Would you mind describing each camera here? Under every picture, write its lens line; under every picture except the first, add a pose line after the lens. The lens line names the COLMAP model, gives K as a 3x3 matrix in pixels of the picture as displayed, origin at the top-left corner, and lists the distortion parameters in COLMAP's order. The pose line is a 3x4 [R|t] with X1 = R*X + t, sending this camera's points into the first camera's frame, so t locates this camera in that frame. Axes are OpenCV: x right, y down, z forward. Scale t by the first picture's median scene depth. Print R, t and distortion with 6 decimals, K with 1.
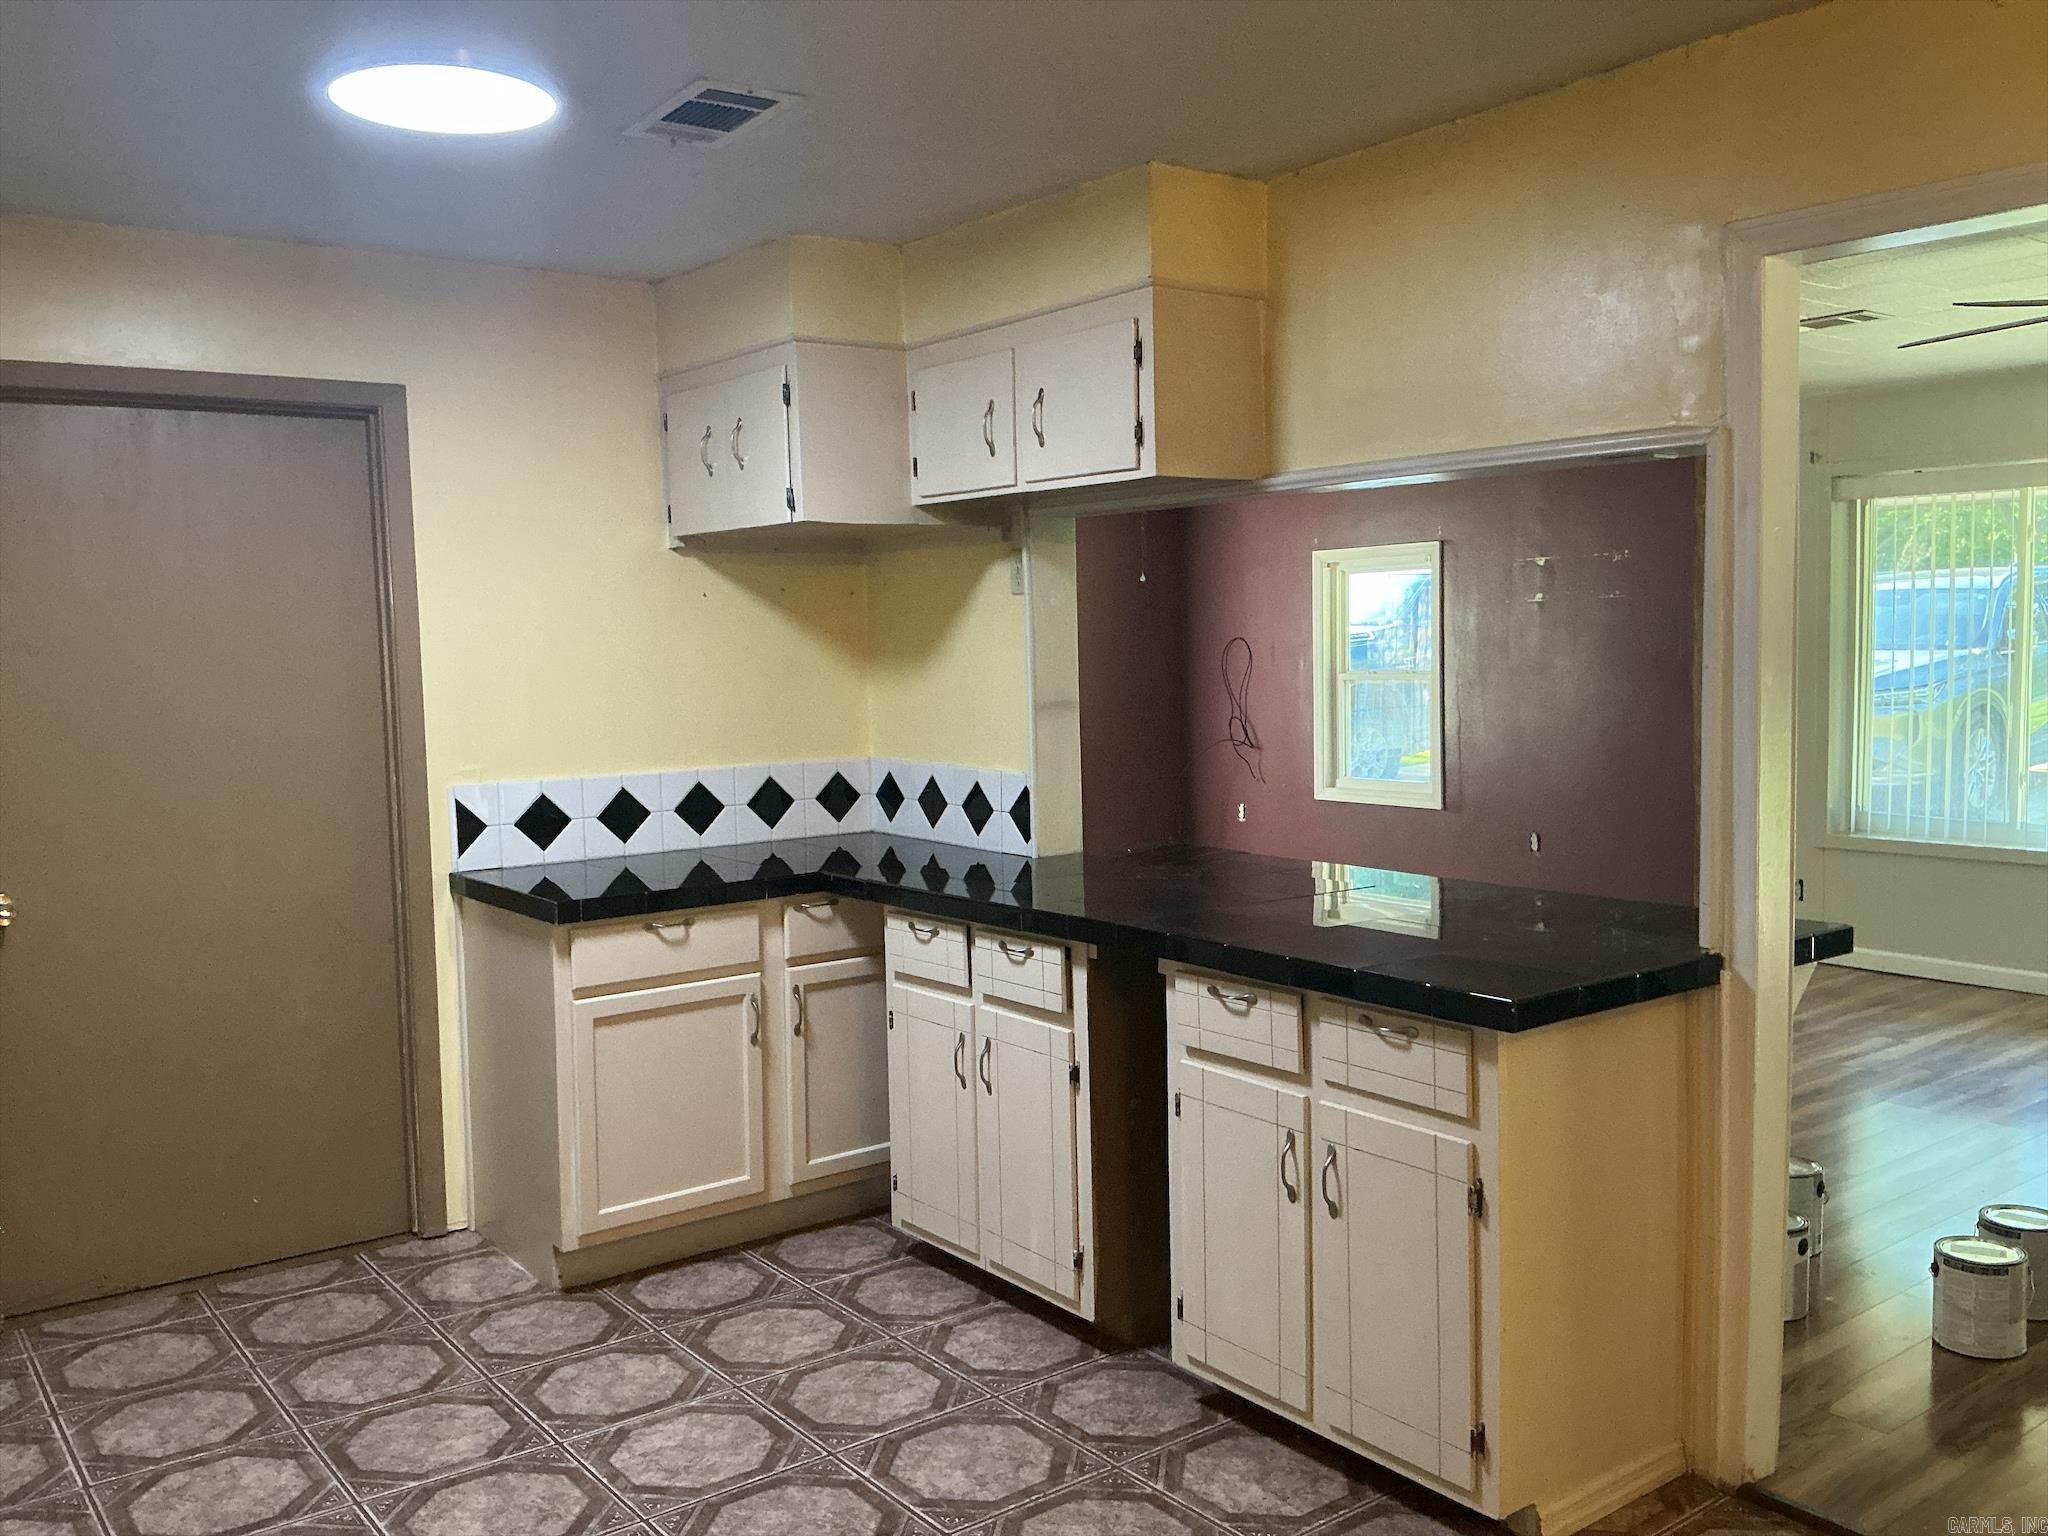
lens RADIAL K [[1717.5, 0, 1031.6], [0, 1717.5, 767.4], [0, 0, 1]] dist [0.172654, -0.344474]
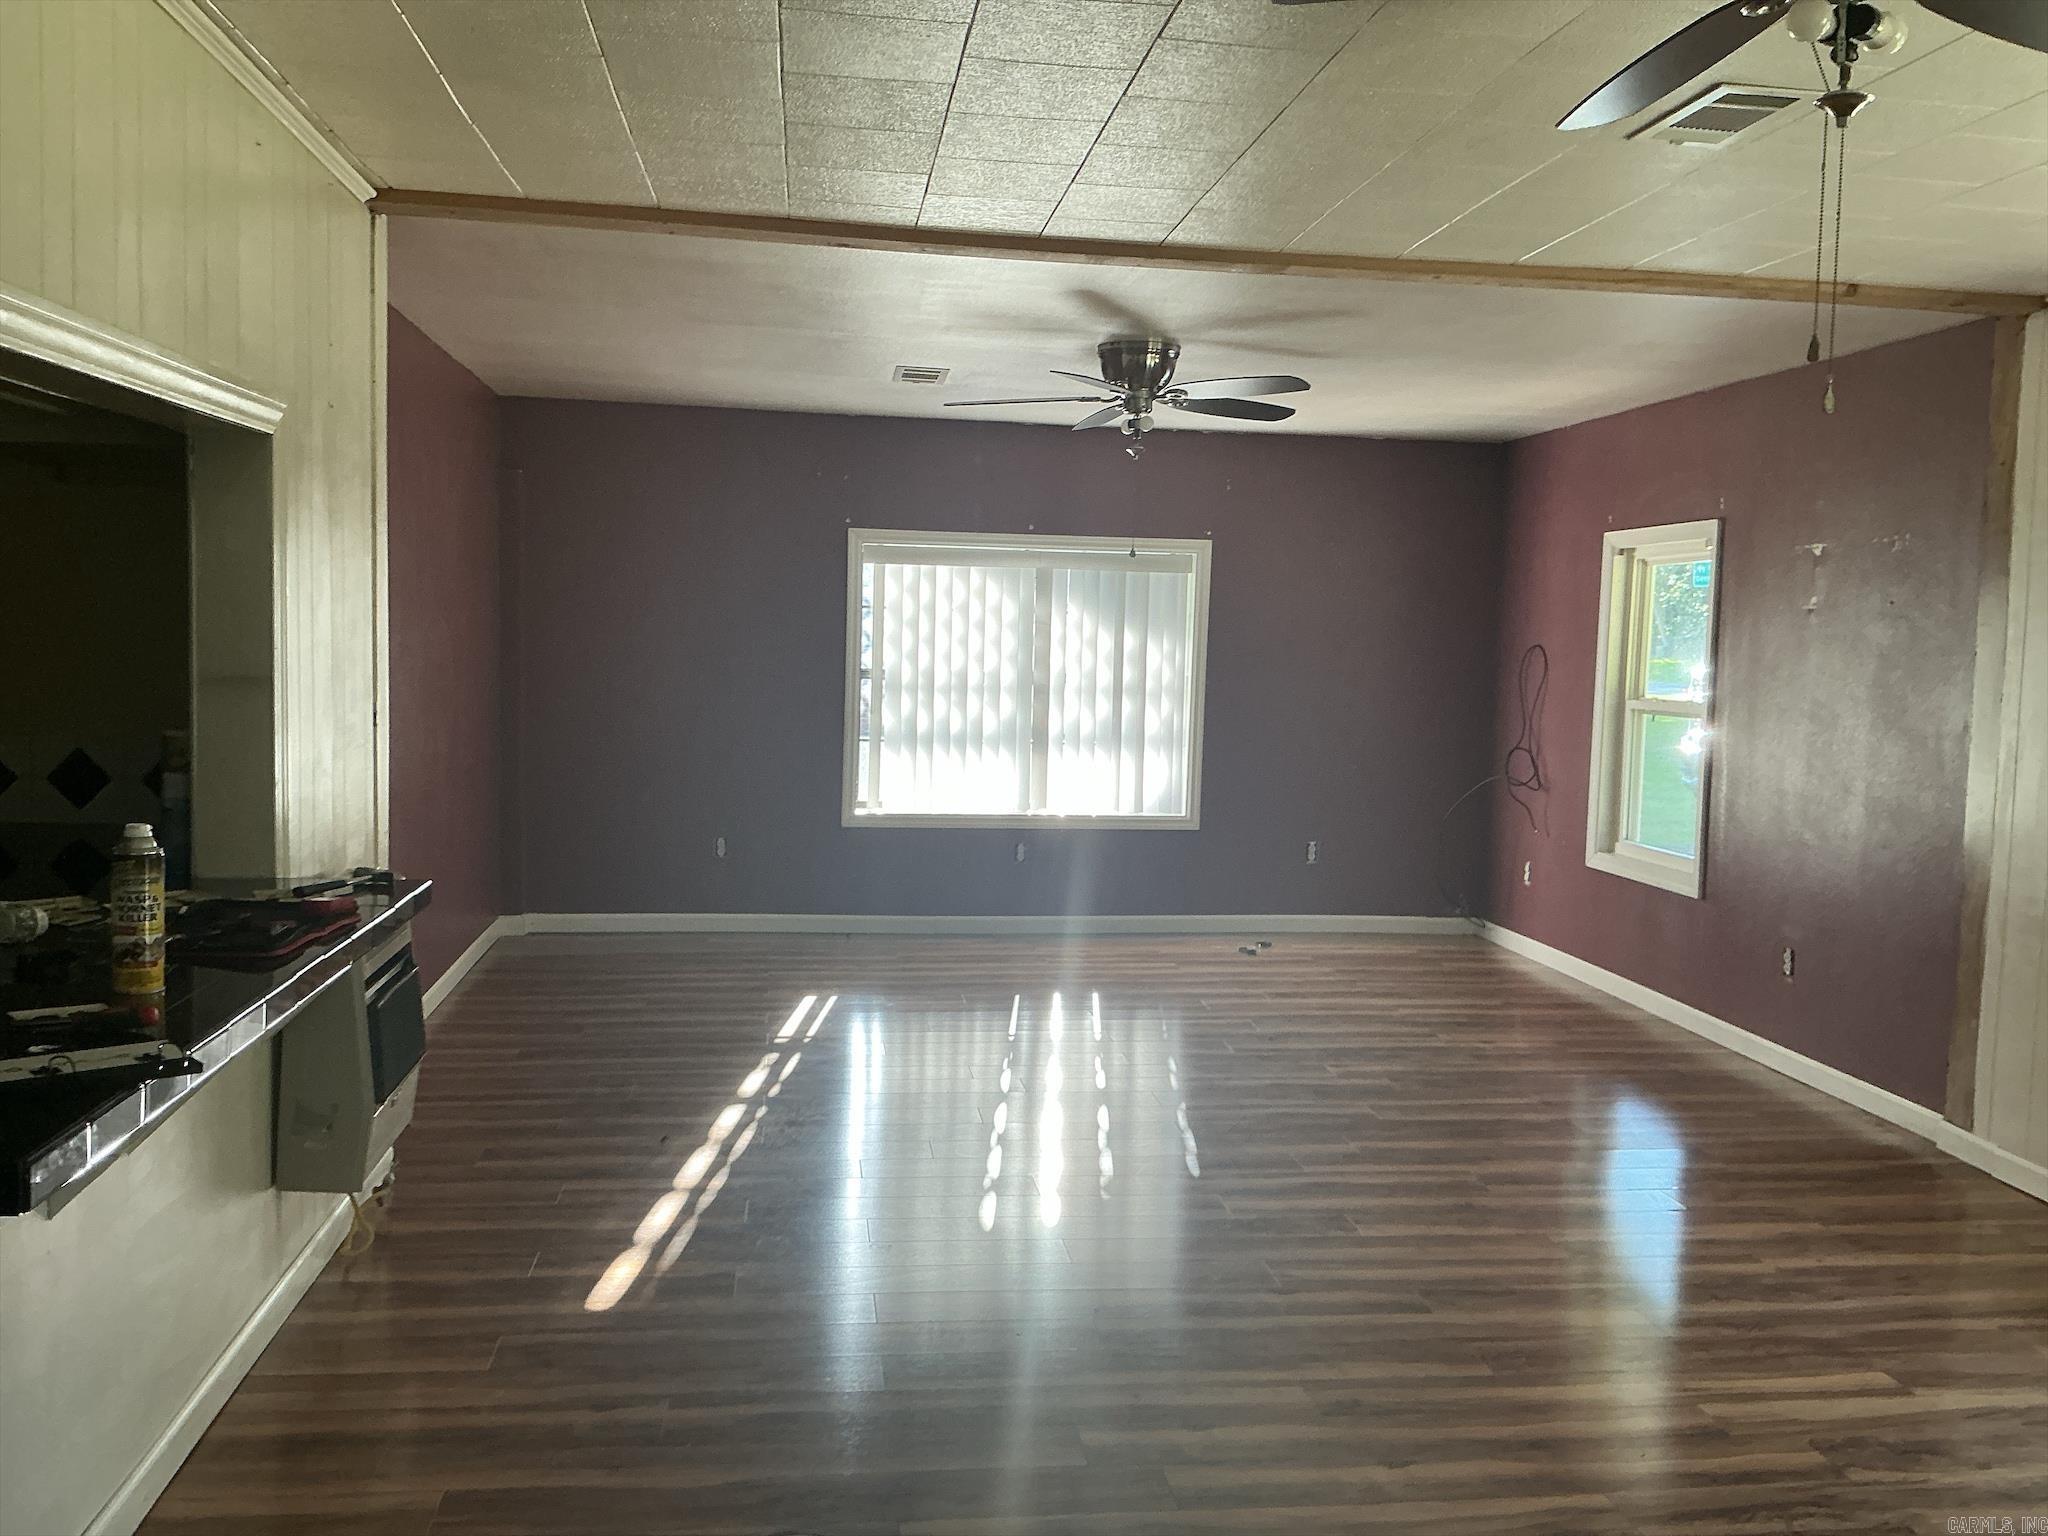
lens RADIAL K [[1717.5, 0, 1031.6], [0, 1717.5, 767.4], [0, 0, 1]] dist [0.172654, -0.344474]
pose [[0.870079, 0.084278, -0.485654, 0.630211], [-0.084286, 0.996202, 0.021873, -0.040061], [0.485652, 0.021902, 0.873878, 0.446649]]
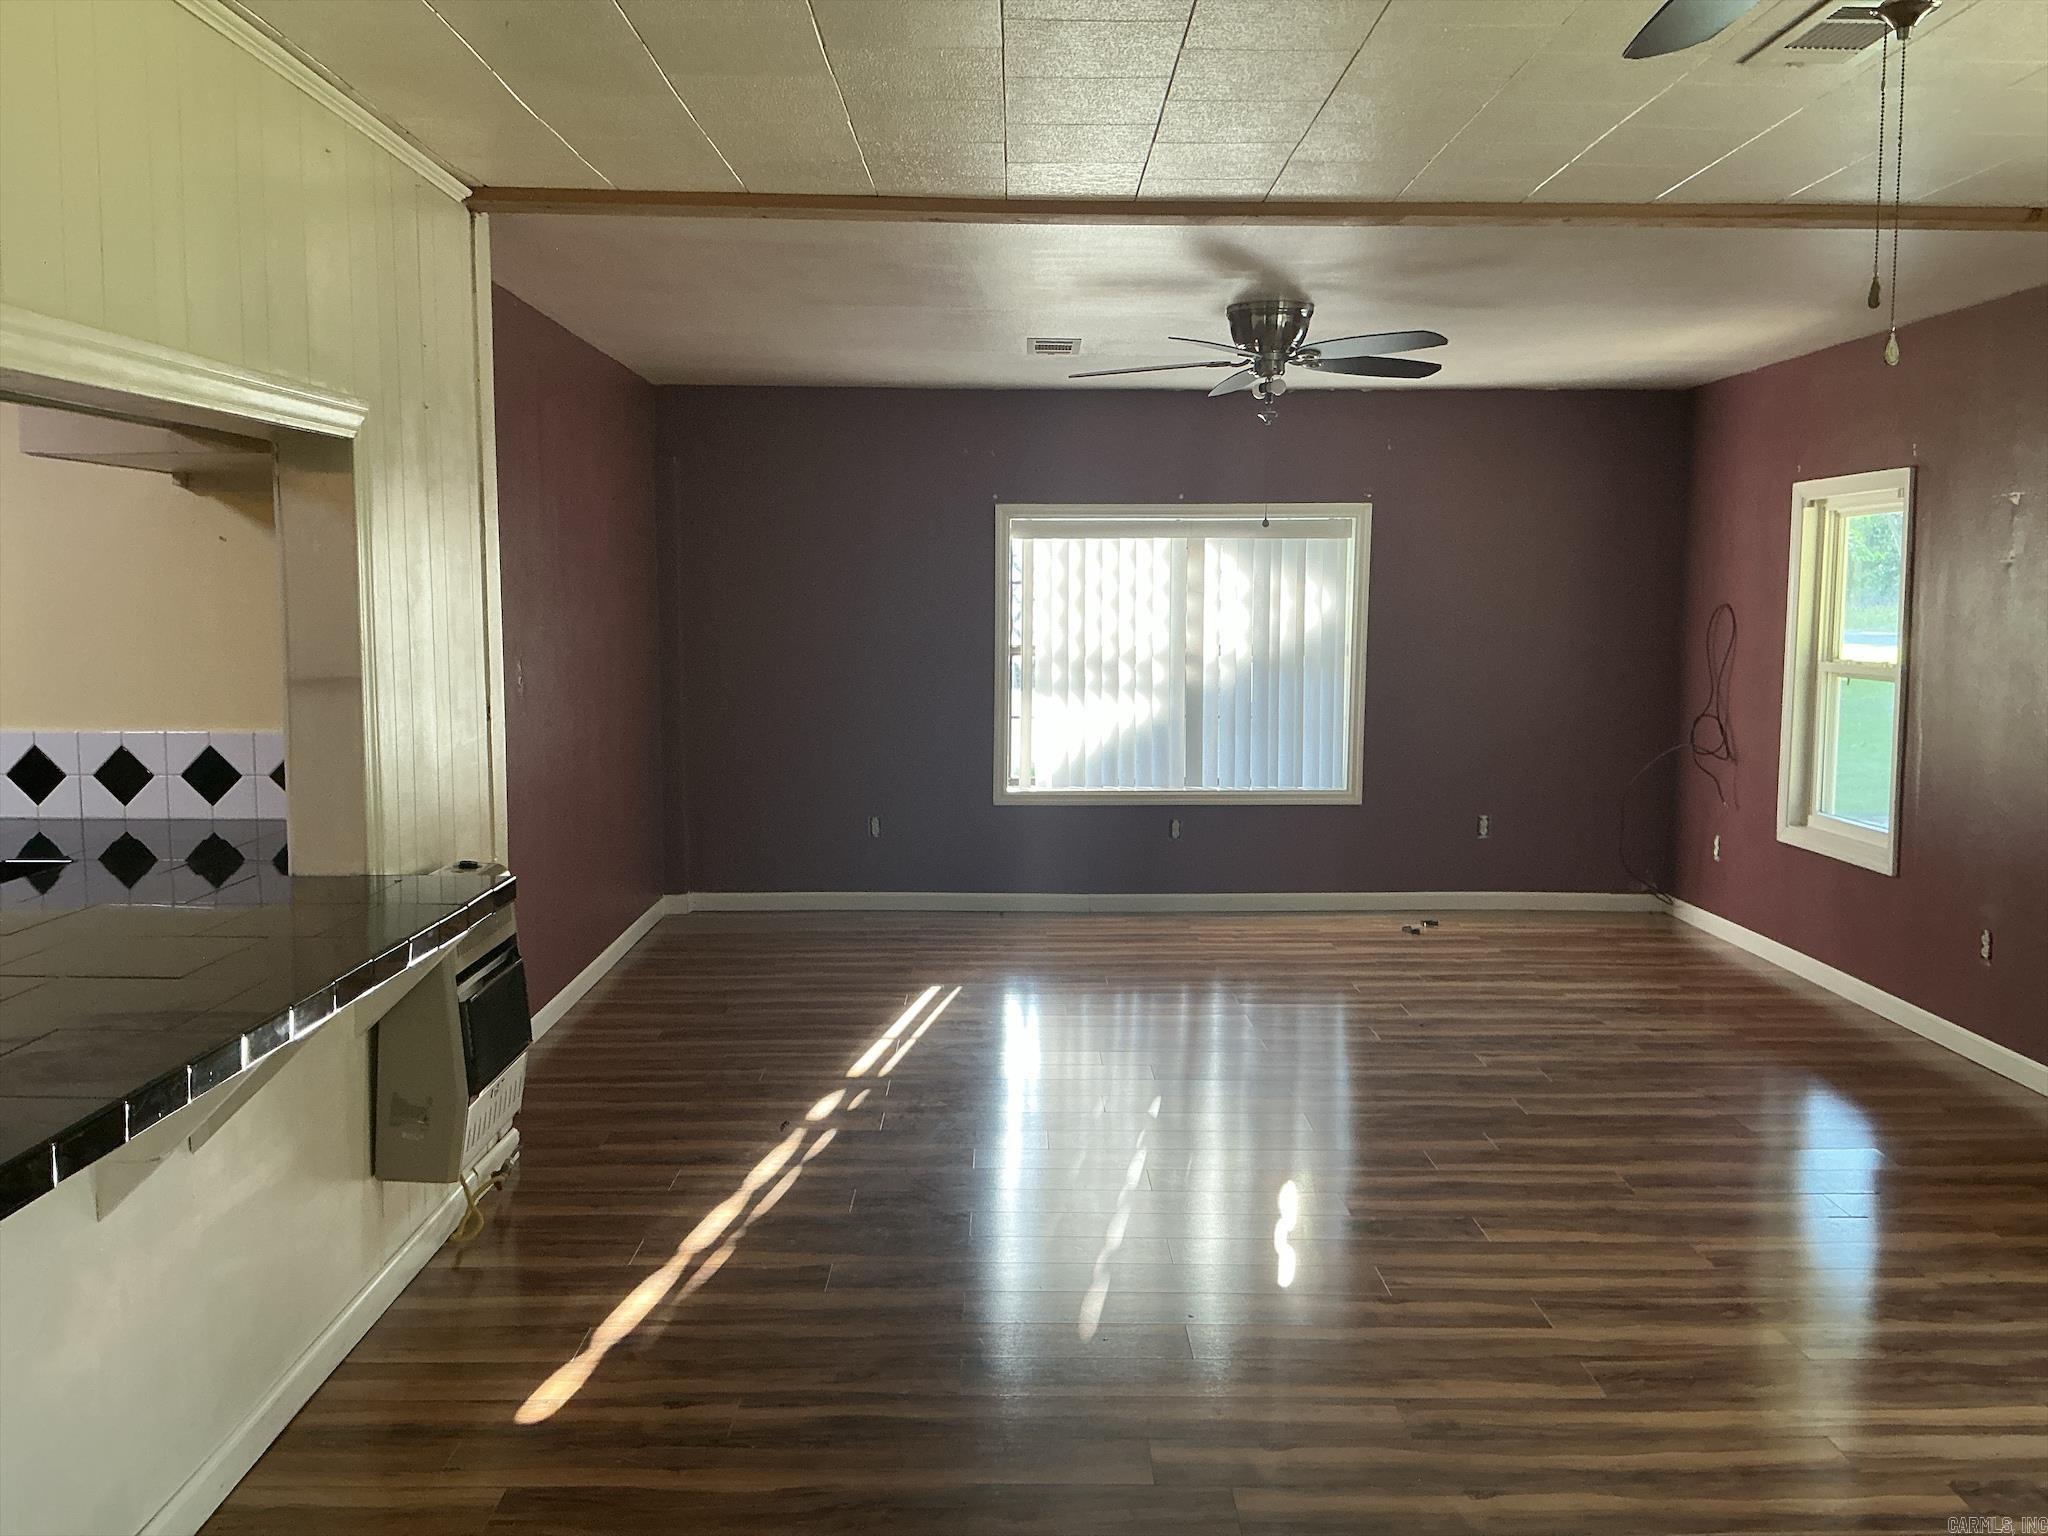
lens RADIAL K [[1717.5, 0, 1031.6], [0, 1717.5, 767.4], [0, 0, 1]] dist [0.172654, -0.344474]
pose [[0.805416, 0.083617, -0.586783, 0.664174], [-0.066359, 0.996496, 0.050919, -0.053459], [0.588984, -0.002073, 0.808142, 0.497077]]
